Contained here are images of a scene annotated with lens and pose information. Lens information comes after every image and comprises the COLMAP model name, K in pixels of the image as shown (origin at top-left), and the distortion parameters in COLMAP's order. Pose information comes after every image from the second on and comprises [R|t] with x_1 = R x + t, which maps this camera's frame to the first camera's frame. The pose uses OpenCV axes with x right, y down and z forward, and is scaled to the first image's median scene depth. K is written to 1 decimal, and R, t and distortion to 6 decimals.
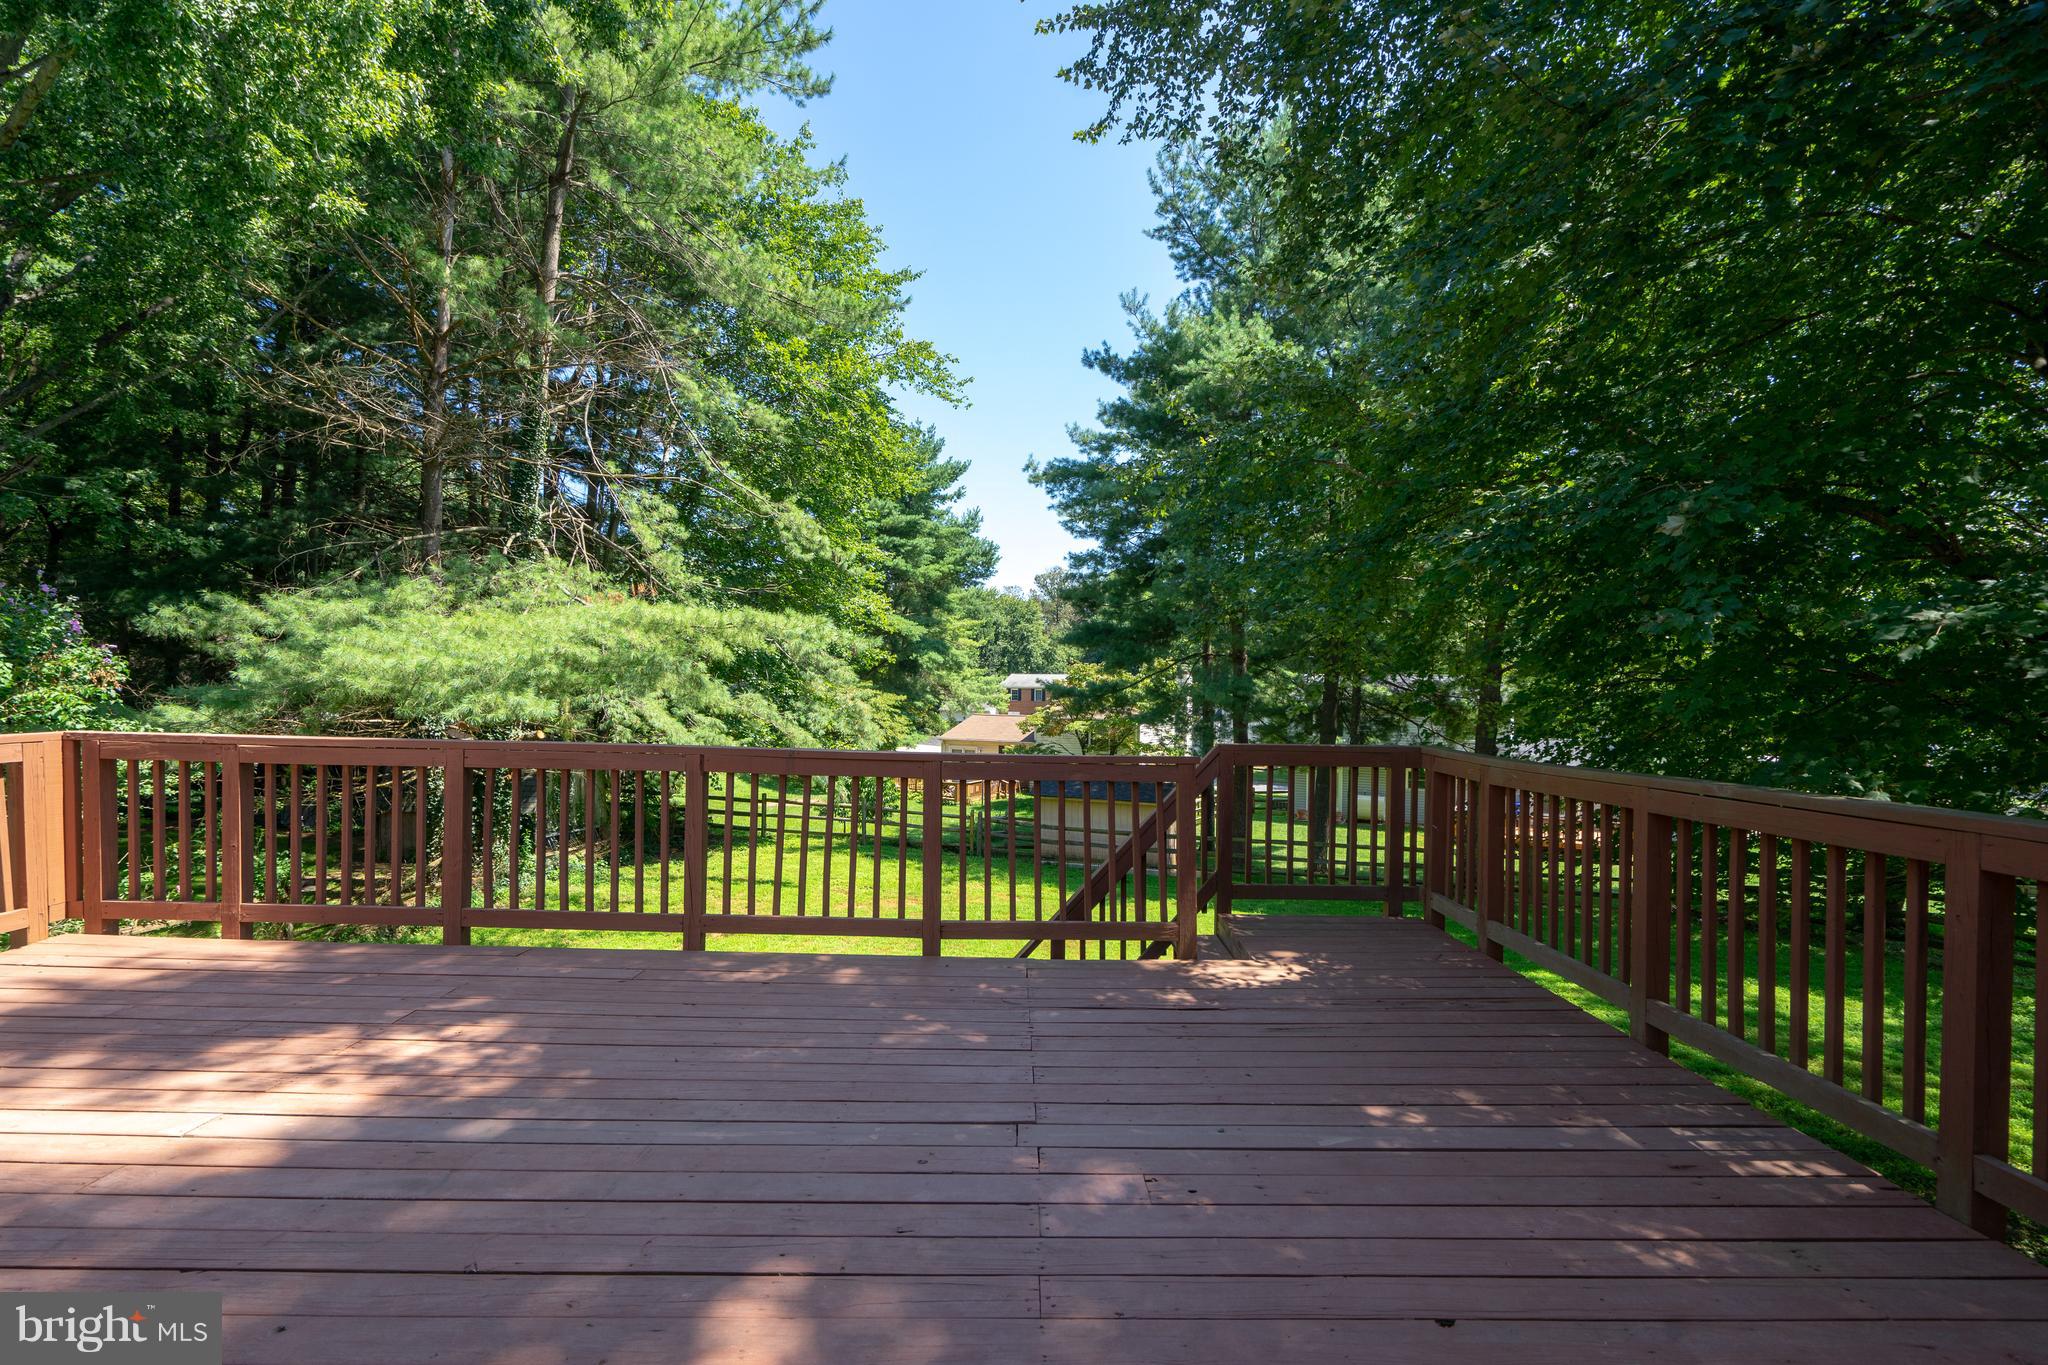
lens RADIAL K [[930.0, 0, 1059.8], [0, 930.0, 704.1], [0, 0, 1]] dist [-0.001331, -0.000114]
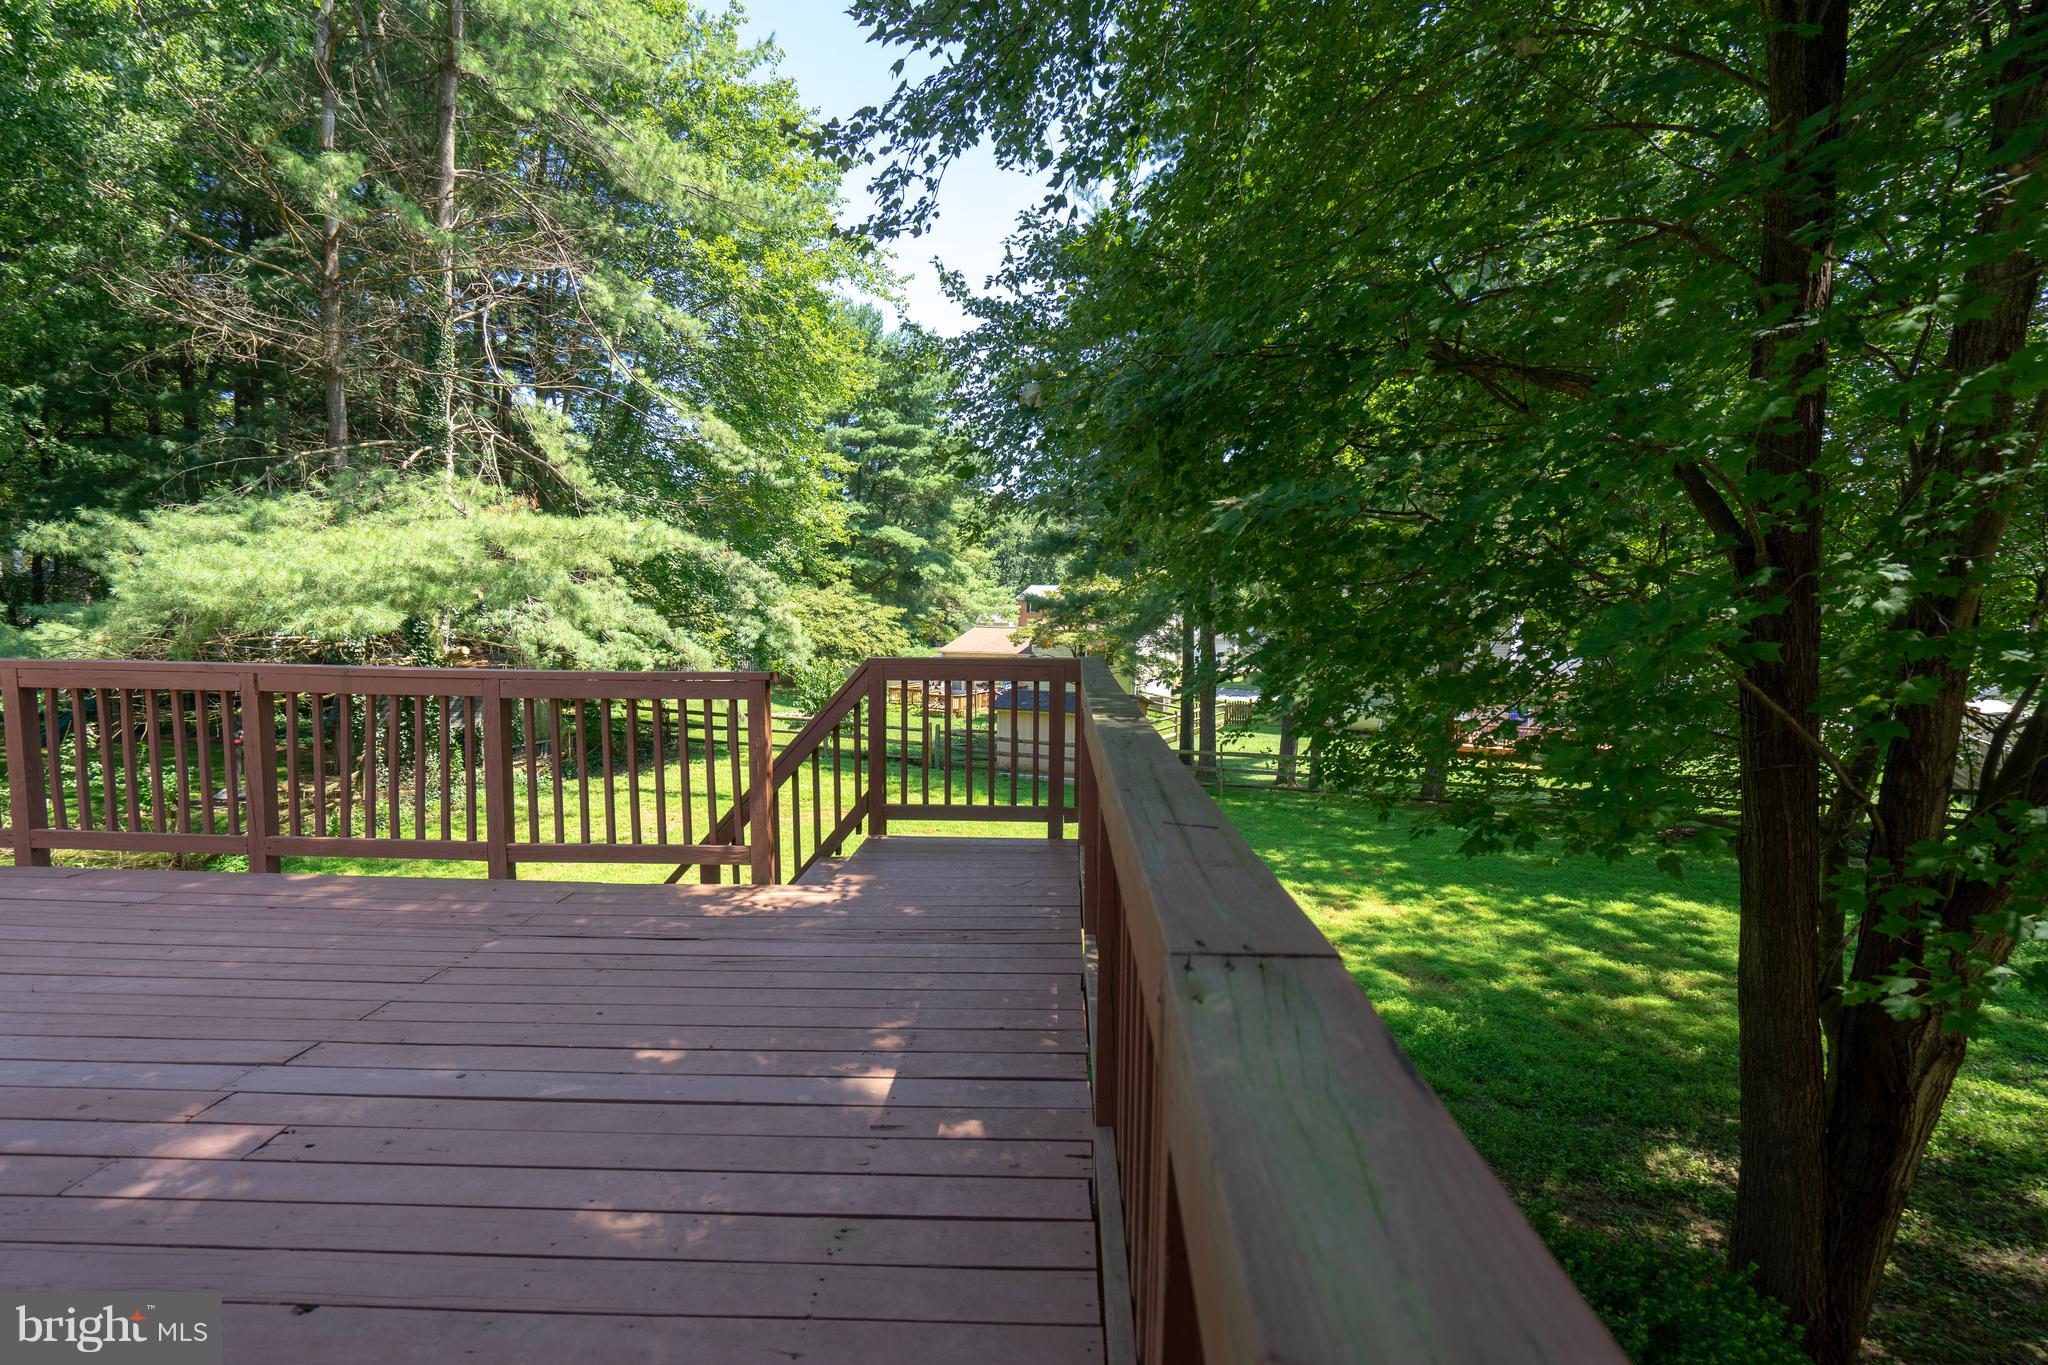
lens RADIAL K [[931.8, 0, 1078.8], [0, 931.8, 684.0], [0, 0, 1]] dist [0.019946, -0.000082]
pose [[0.998236, -0.003115, -0.059285, 0.155703], [0.007439, 0.997315, 0.072849, 0.000319], [0.058899, -0.073161, 0.995579, 0.022043]]
